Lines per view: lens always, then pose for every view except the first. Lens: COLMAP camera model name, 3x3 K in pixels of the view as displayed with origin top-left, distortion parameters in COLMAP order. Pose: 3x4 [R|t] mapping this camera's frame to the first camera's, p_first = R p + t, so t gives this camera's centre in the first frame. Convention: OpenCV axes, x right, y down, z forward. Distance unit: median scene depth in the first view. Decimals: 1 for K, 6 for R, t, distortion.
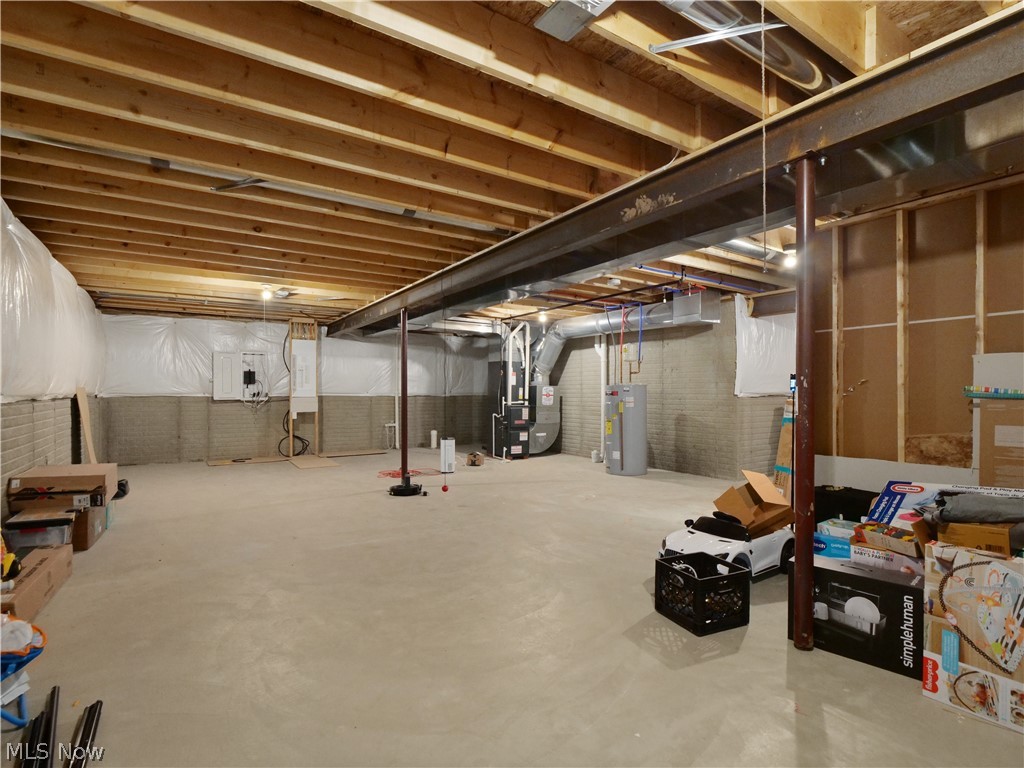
lens RADIAL K [[508.5, 0, 512.0], [0, 508.5, 384.0], [0, 0, 1]] dist [-0.014682, -0.000027]
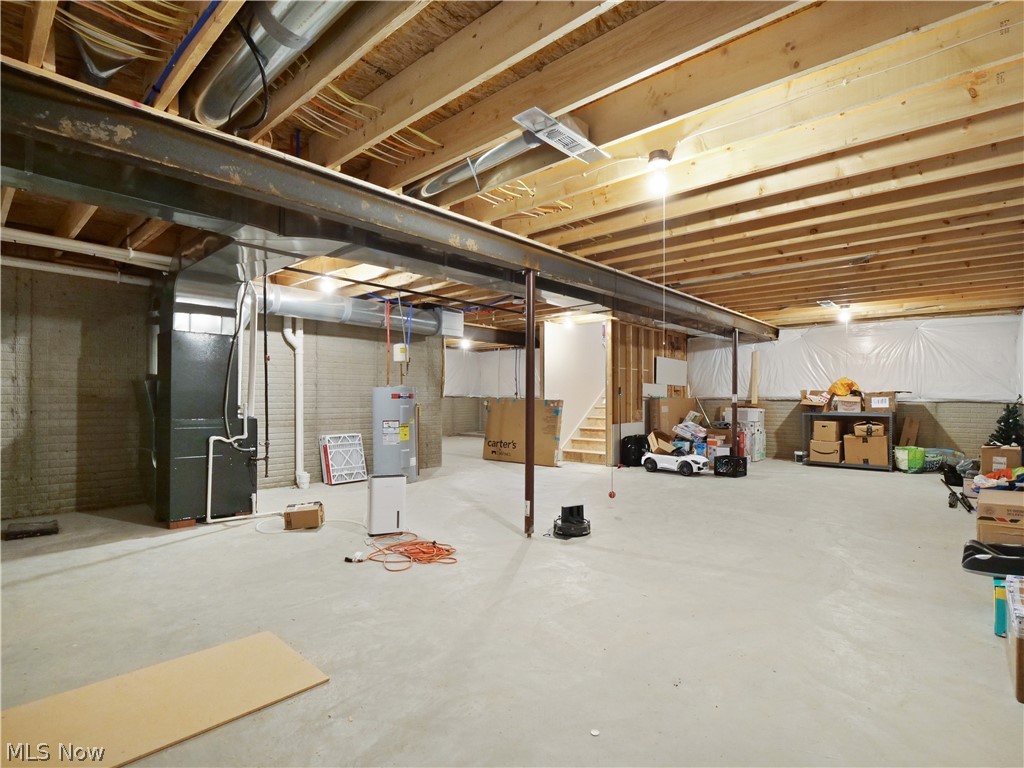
lens RADIAL K [[508.5, 0, 512.0], [0, 508.5, 384.0], [0, 0, 1]] dist [-0.014682, -0.000027]
pose [[-0.250237, 0.022099, 0.967932, -0.692221], [-0.017584, 0.999471, -0.027365, 0.017052], [-0.968025, -0.023868, -0.249716, 0.972199]]
